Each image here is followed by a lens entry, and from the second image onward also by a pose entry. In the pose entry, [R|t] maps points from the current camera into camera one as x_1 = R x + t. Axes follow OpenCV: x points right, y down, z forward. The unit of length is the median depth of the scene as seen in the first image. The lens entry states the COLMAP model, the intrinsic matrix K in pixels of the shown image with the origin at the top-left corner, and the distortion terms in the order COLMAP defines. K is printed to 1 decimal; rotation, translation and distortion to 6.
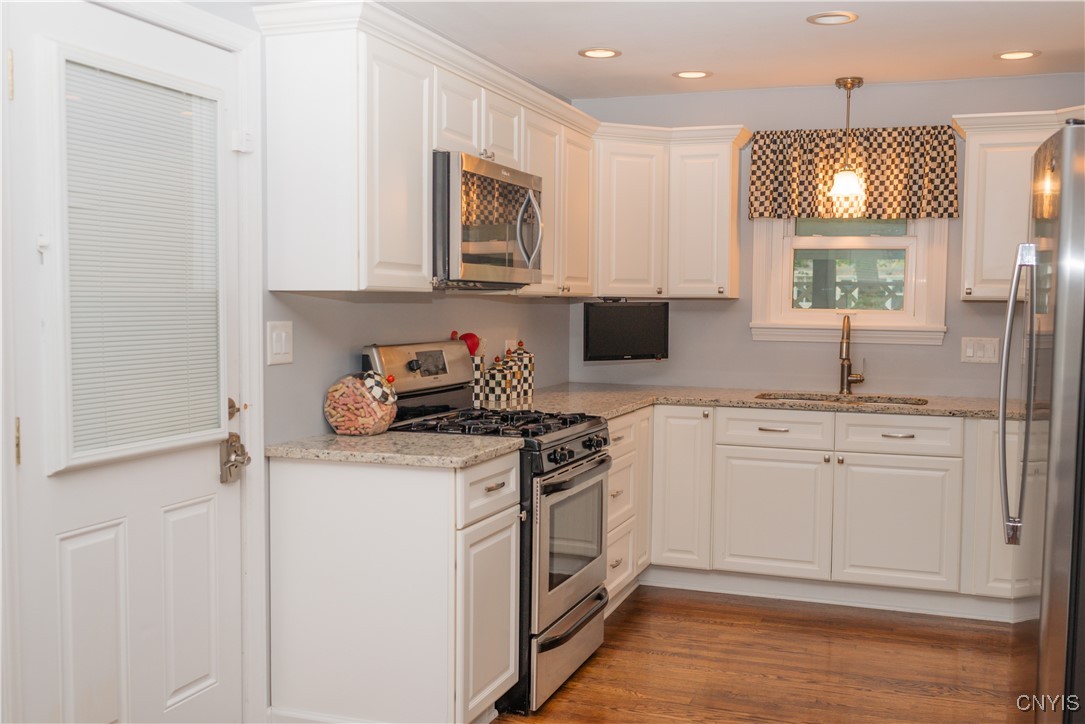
lens RADIAL K [[1079.8, 0, 542.5], [0, 1079.8, 362.0], [0, 0, 1]] dist [-0.011297, -0.001895]
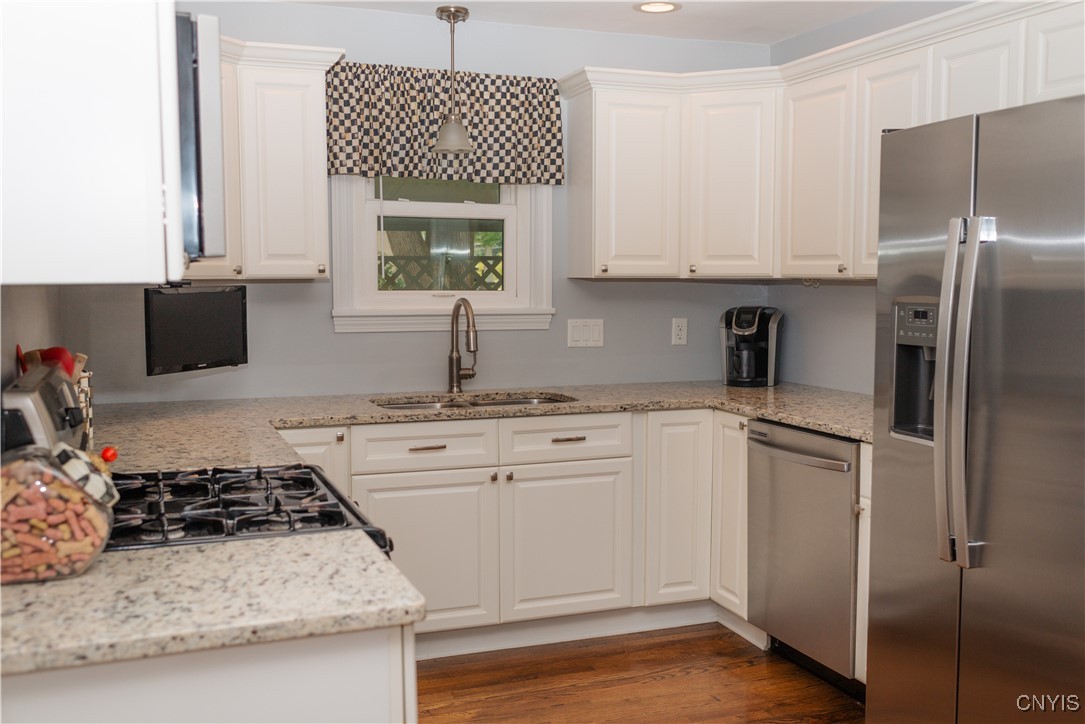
lens RADIAL K [[1079.8, 0, 542.5], [0, 1079.8, 362.0], [0, 0, 1]] dist [-0.011297, -0.001895]
pose [[0.751105, -0.063285, 0.657142, -0.218472], [0.045409, 0.997990, 0.044208, -0.028187], [-0.658619, -0.003364, 0.752469, 0.337532]]
